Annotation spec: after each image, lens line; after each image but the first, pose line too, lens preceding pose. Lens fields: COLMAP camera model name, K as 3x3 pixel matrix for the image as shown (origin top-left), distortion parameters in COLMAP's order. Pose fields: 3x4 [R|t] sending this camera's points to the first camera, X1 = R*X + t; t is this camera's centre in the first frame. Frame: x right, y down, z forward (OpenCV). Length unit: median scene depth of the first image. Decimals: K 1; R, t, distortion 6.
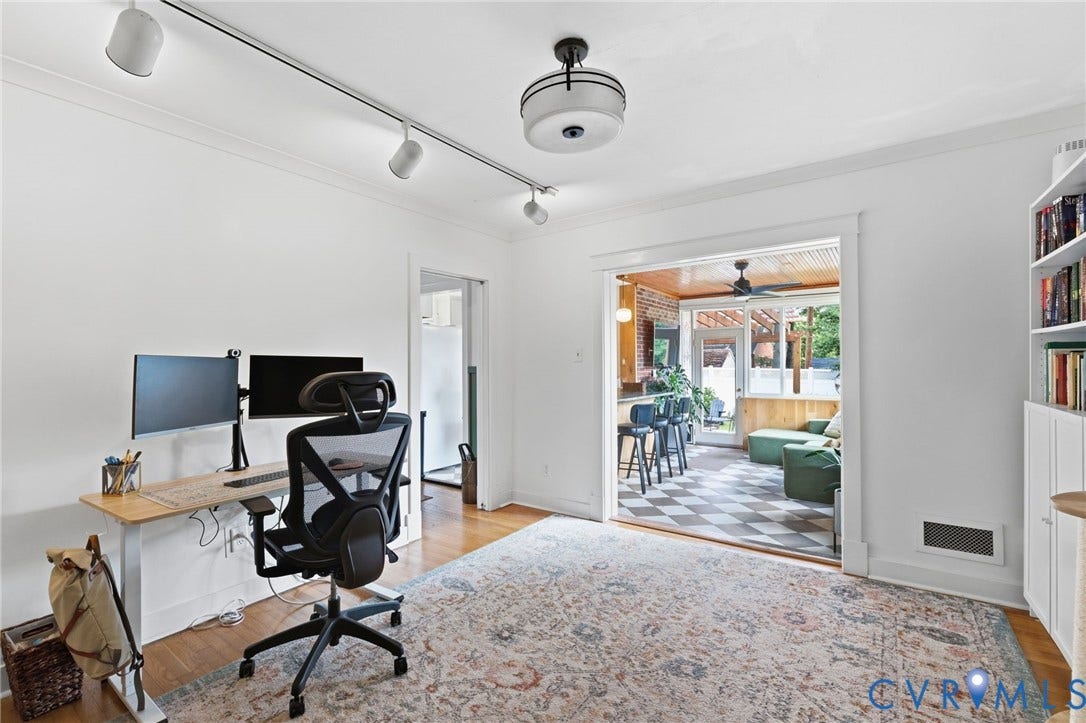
lens RADIAL K [[472.0, 0, 540.6], [0, 472.0, 362.7], [0, 0, 1]] dist [-0.000711, 0.000695]
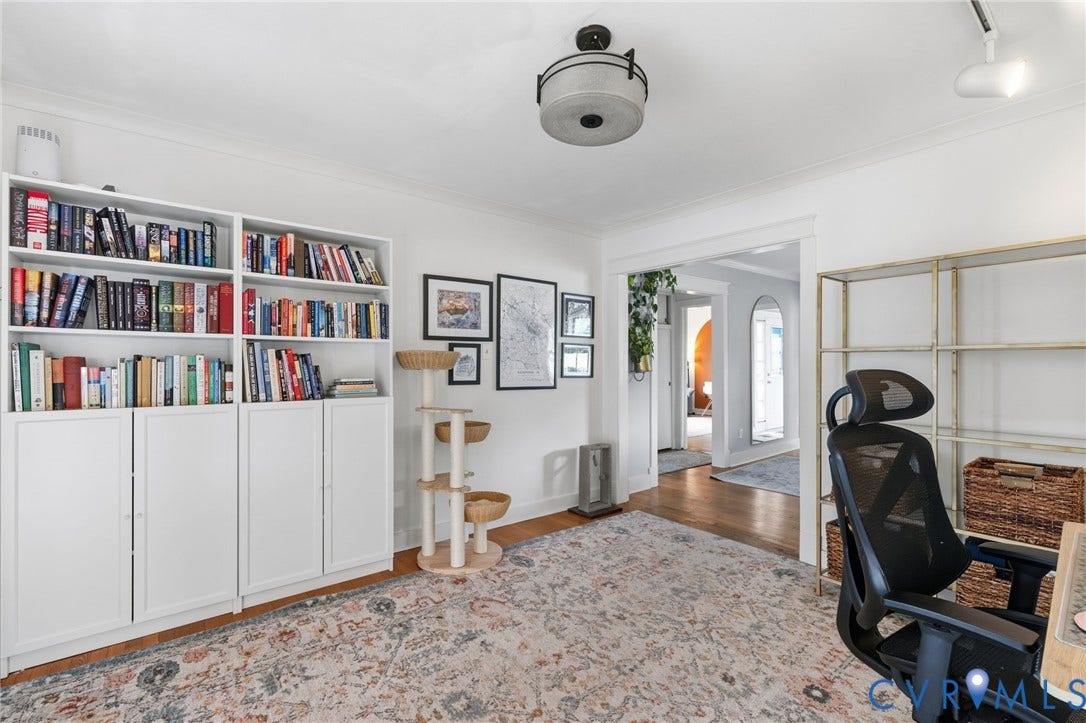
lens RADIAL K [[472.0, 0, 544.1], [0, 472.0, 360.6], [0, 0, 1]] dist [-0.000711, 0.000695]
pose [[-0.960098, 0.008267, 0.279543, -0.097920], [0.008378, 0.999965, -0.000797, 0.001387], [-0.279539, 0.001576, -0.960133, 1.850385]]
